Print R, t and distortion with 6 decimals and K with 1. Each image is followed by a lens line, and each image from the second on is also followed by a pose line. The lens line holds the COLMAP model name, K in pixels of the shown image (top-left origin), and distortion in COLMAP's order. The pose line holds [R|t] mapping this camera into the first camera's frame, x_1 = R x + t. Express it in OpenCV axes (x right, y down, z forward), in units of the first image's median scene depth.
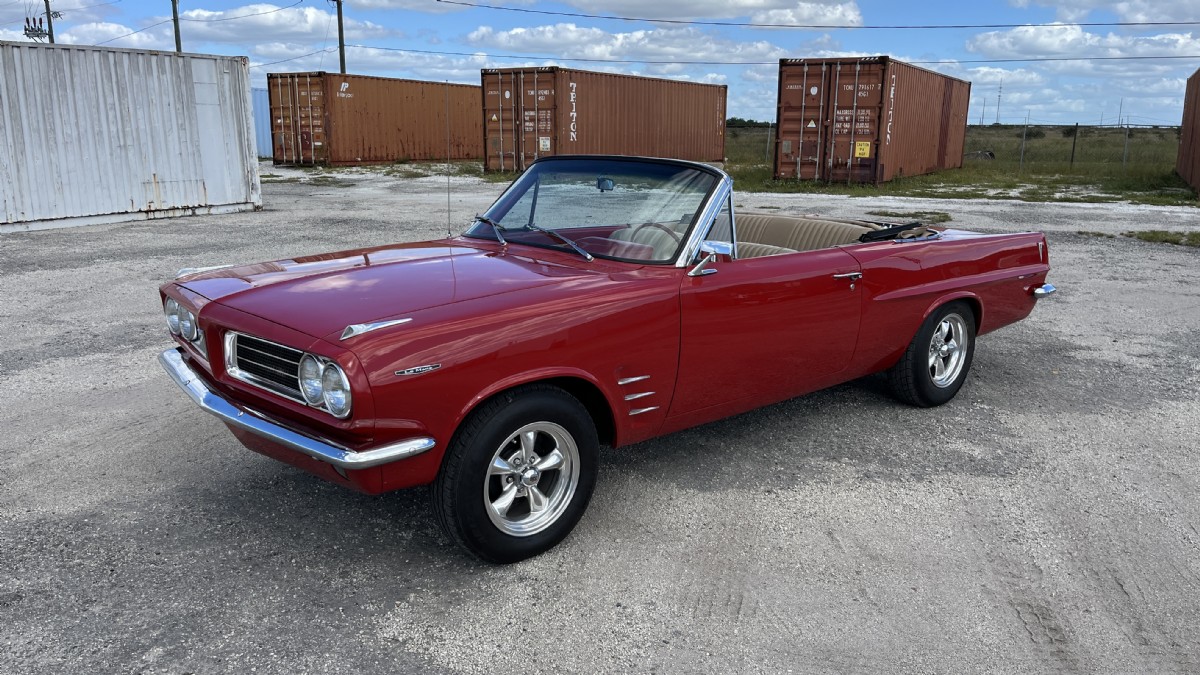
lens RADIAL K [[902.5, 0, 601.2], [0, 902.5, 336.3], [0, 0, 1]] dist [0.054265, -0.076247]
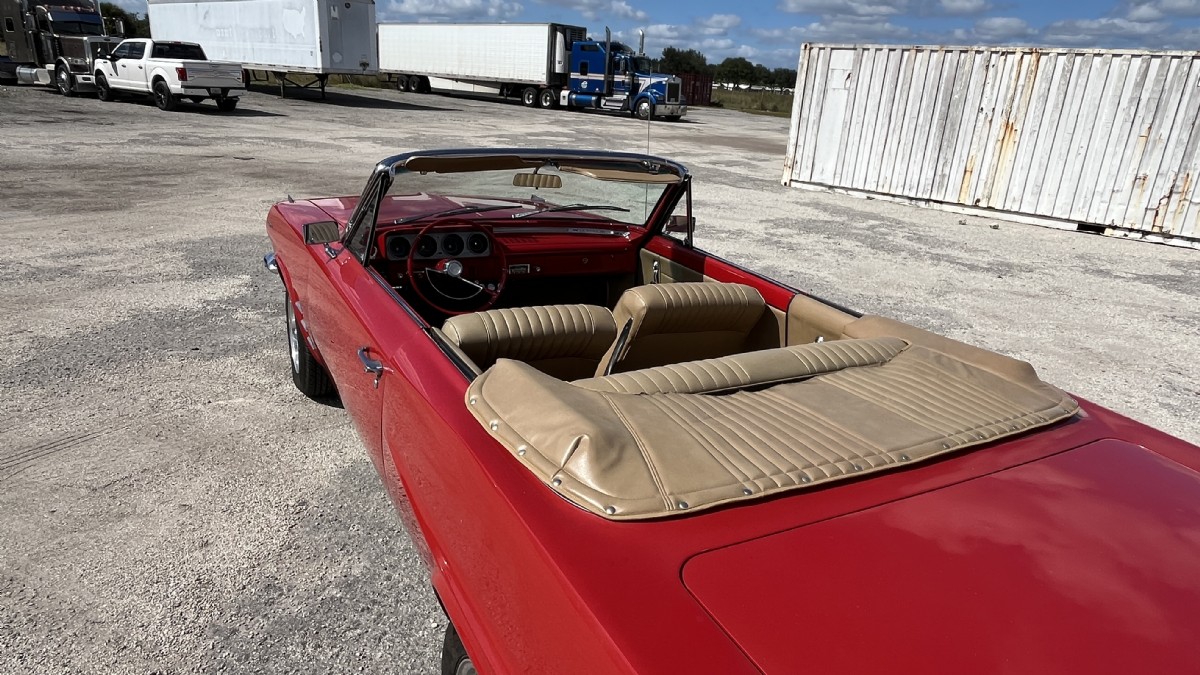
lens RADIAL K [[744.9, 0, 593.6], [0, 744.9, 340.2], [0, 0, 1]] dist [-0.003975, -0.002168]
pose [[-0.219882, 0.301013, -0.927924, 0.151309], [-0.285317, 0.889767, 0.356244, -0.065191], [0.932870, 0.343084, -0.109759, 0.254333]]
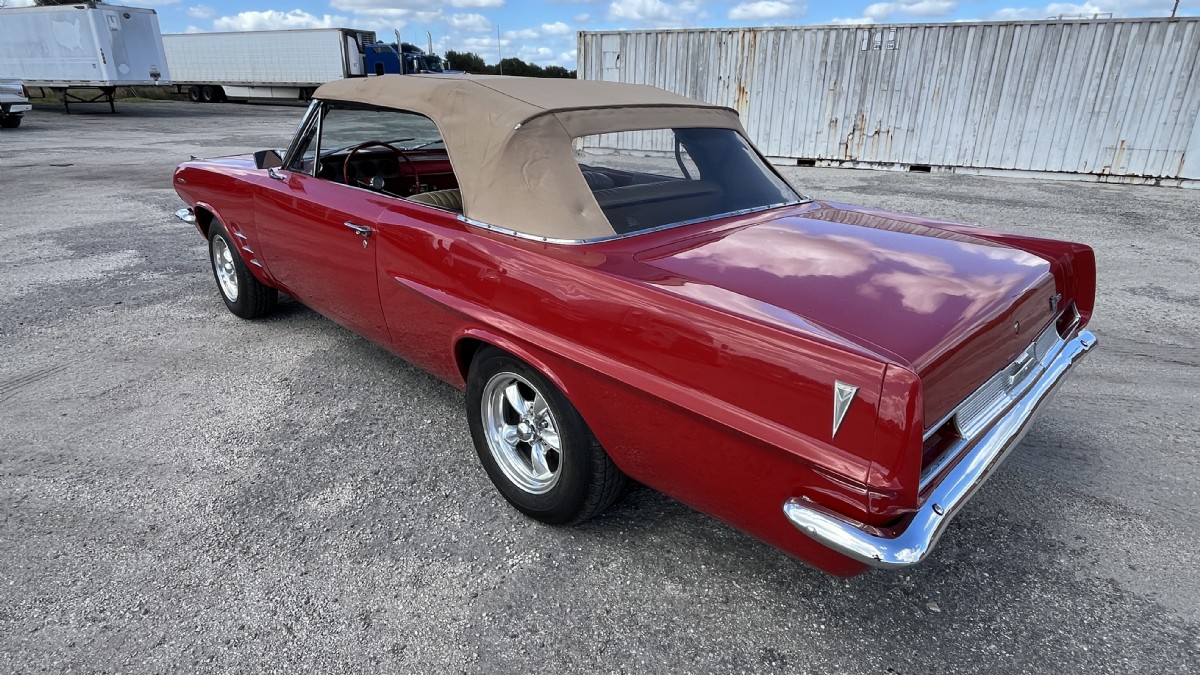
lens RADIAL K [[654.2, 0, 595.8], [0, 654.2, 340.5], [0, 0, 1]] dist [-0.004927, -0.000575]
pose [[0.072350, 0.352950, -0.932841, 0.190656], [-0.240429, 0.913882, 0.327130, -0.047698], [0.967967, 0.200614, 0.150978, 0.243476]]
